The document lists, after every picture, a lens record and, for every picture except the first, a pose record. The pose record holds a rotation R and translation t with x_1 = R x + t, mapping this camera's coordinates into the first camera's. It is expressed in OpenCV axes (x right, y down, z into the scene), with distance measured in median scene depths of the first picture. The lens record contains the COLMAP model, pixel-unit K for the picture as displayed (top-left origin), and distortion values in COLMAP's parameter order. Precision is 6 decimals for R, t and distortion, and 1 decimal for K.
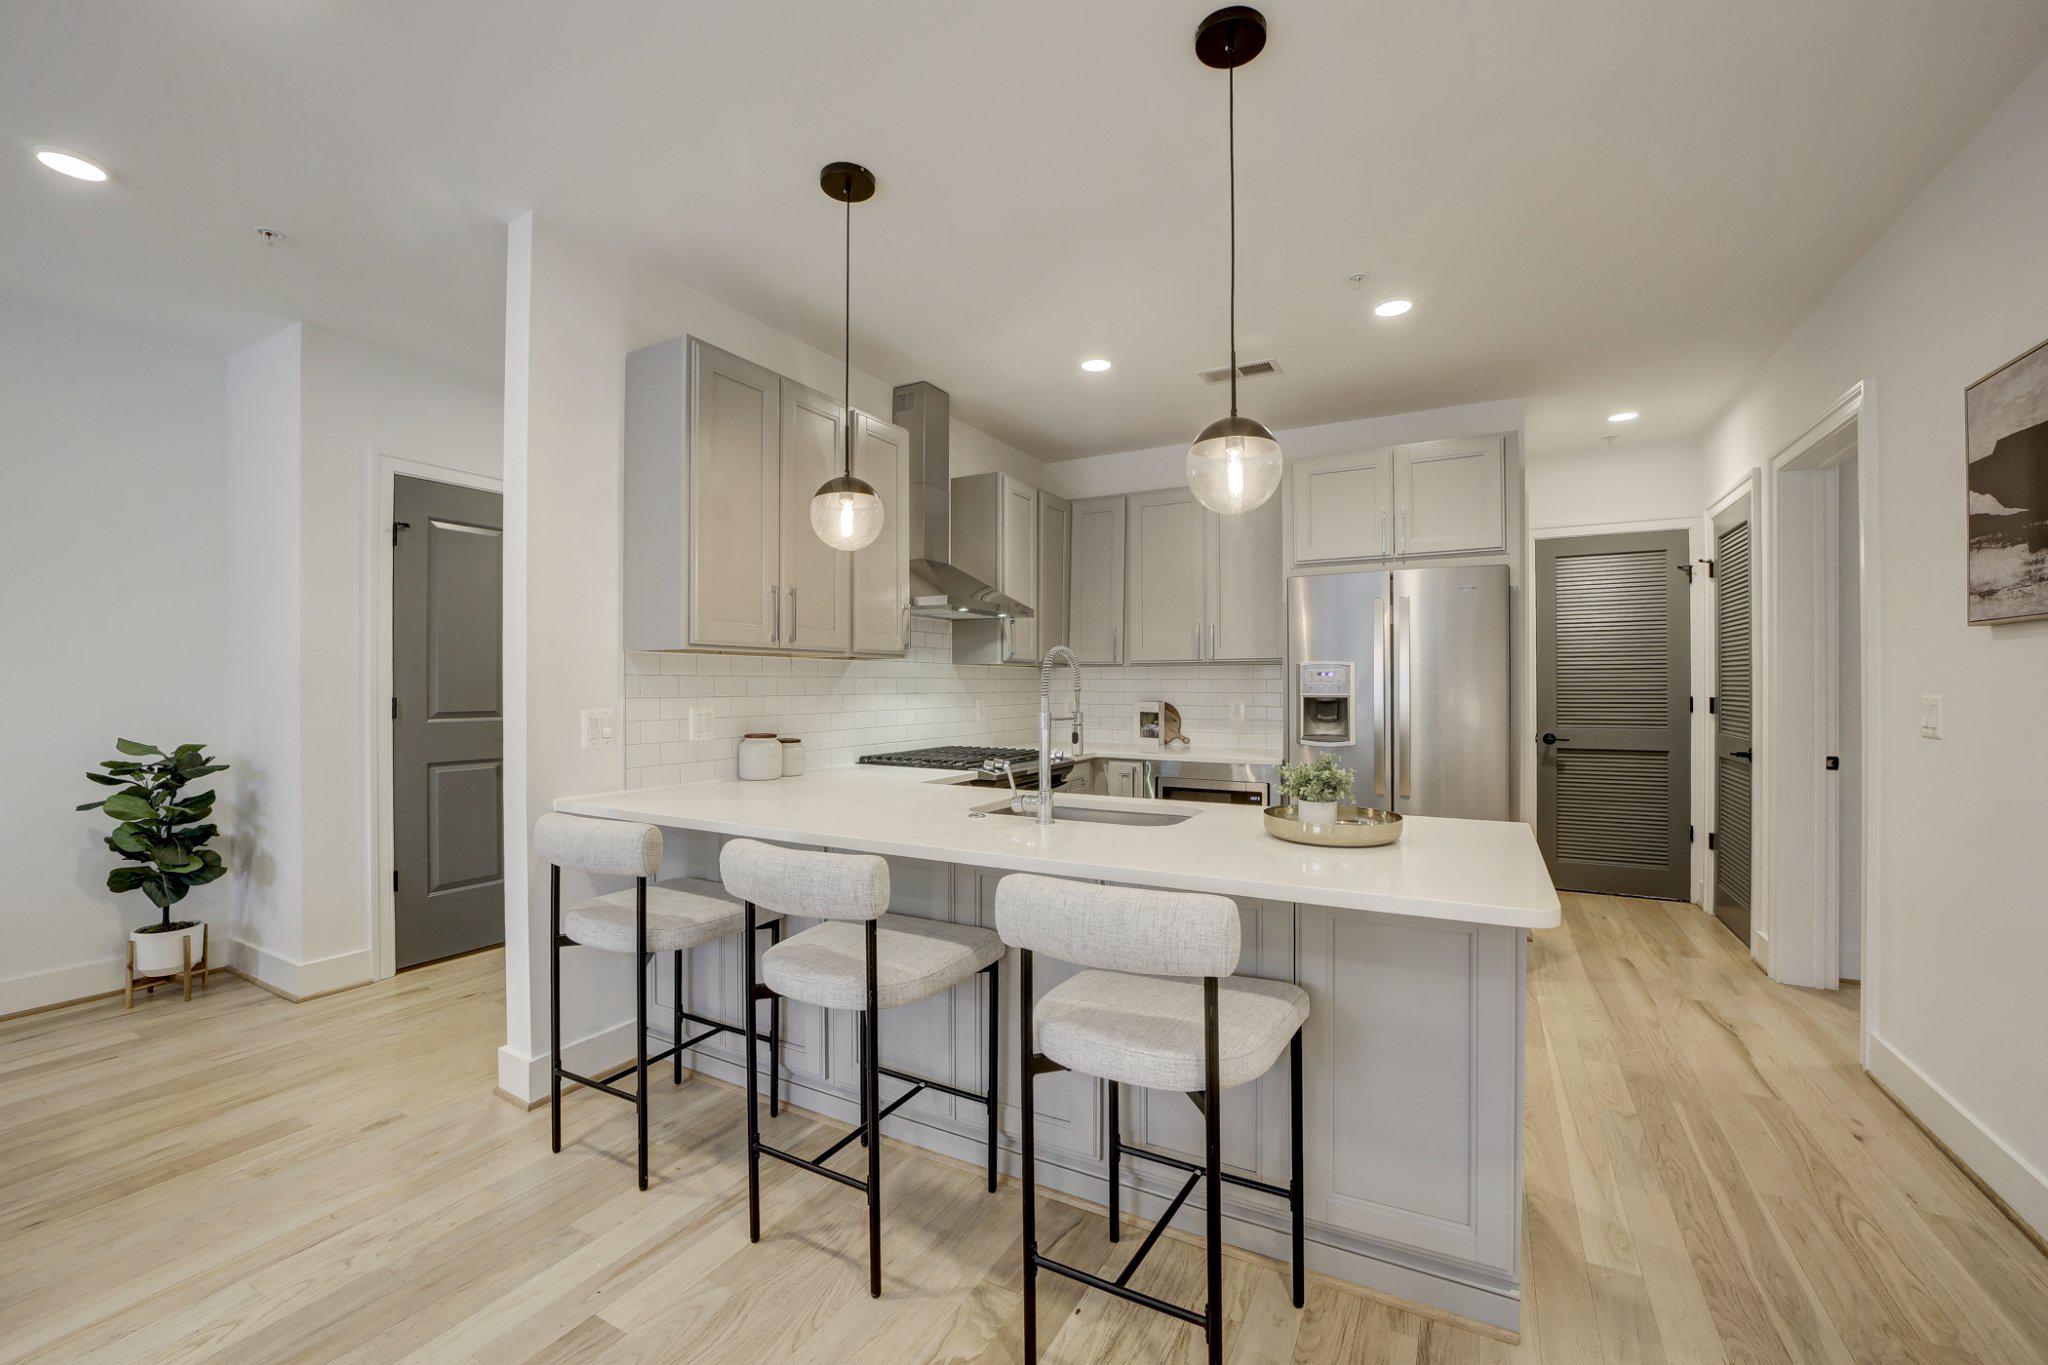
lens RADIAL K [[836.7, 0, 996.5], [0, 836.7, 687.6], [0, 0, 1]] dist [-0.031681, 0.007559]
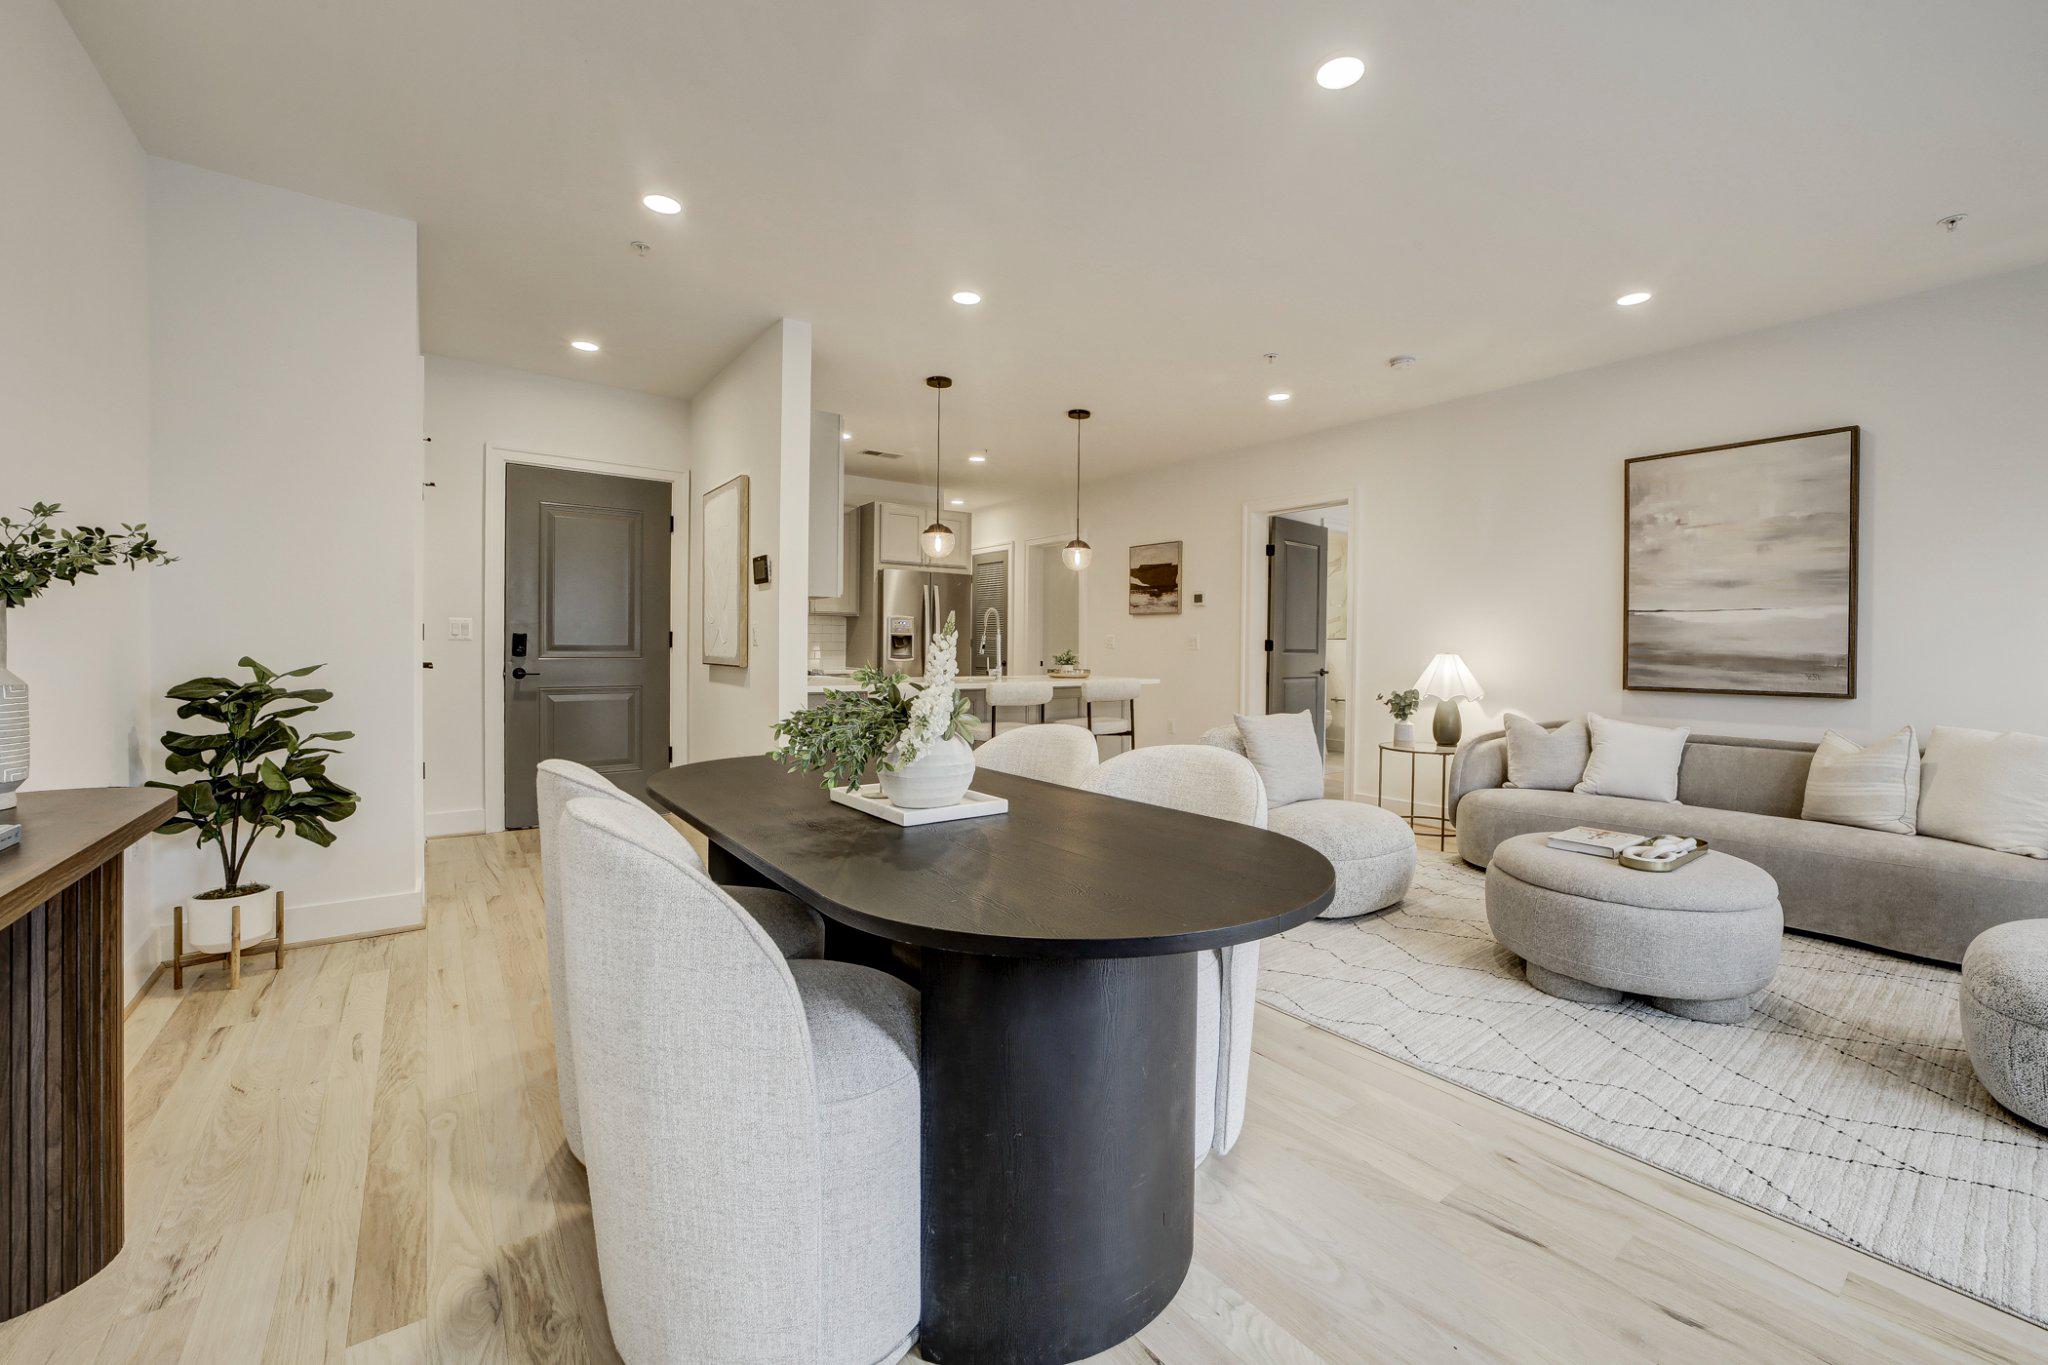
lens RADIAL K [[836.7, 0, 1060.5], [0, 836.7, 658.4], [0, 0, 1]] dist [-0.031681, 0.007559]
pose [[0.381490, -0.012112, 0.924293, -1.529204], [-0.010064, 0.999800, 0.017255, 0.037167], [-0.924318, -0.015885, 0.381292, -0.080201]]
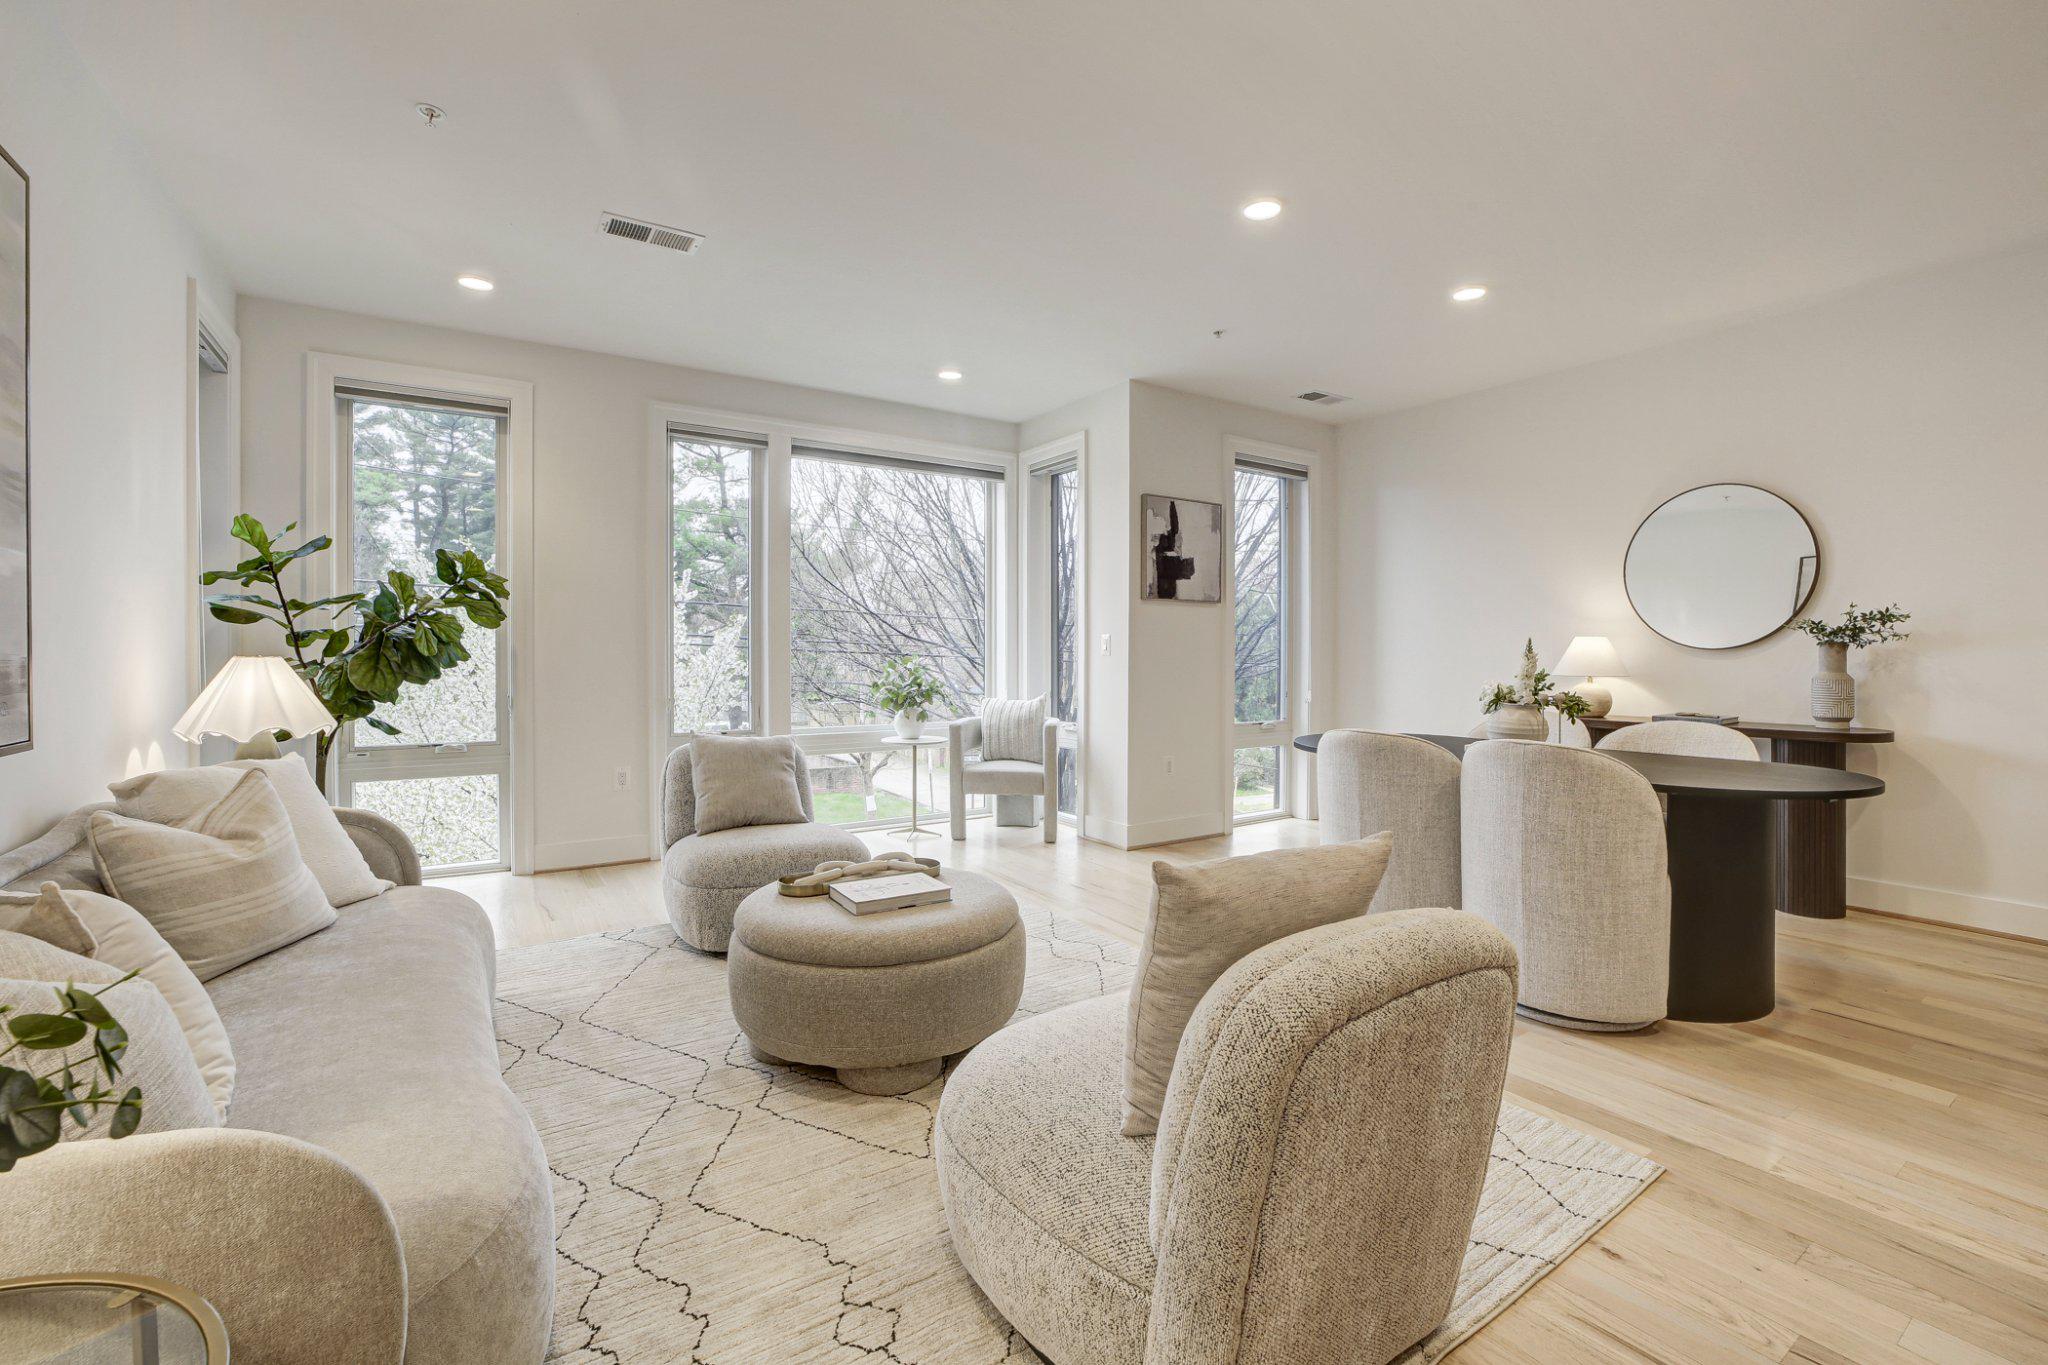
lens RADIAL K [[892.1, 0, 1056.9], [0, 892.1, 661.7], [0, 0, 1]] dist [-0.031348, 0.005322]
pose [[-0.419515, 0.005961, -0.907729, 0.222421], [-0.001242, 0.999974, 0.007140, 0.040198], [0.907748, 0.004123, -0.419496, 0.179451]]
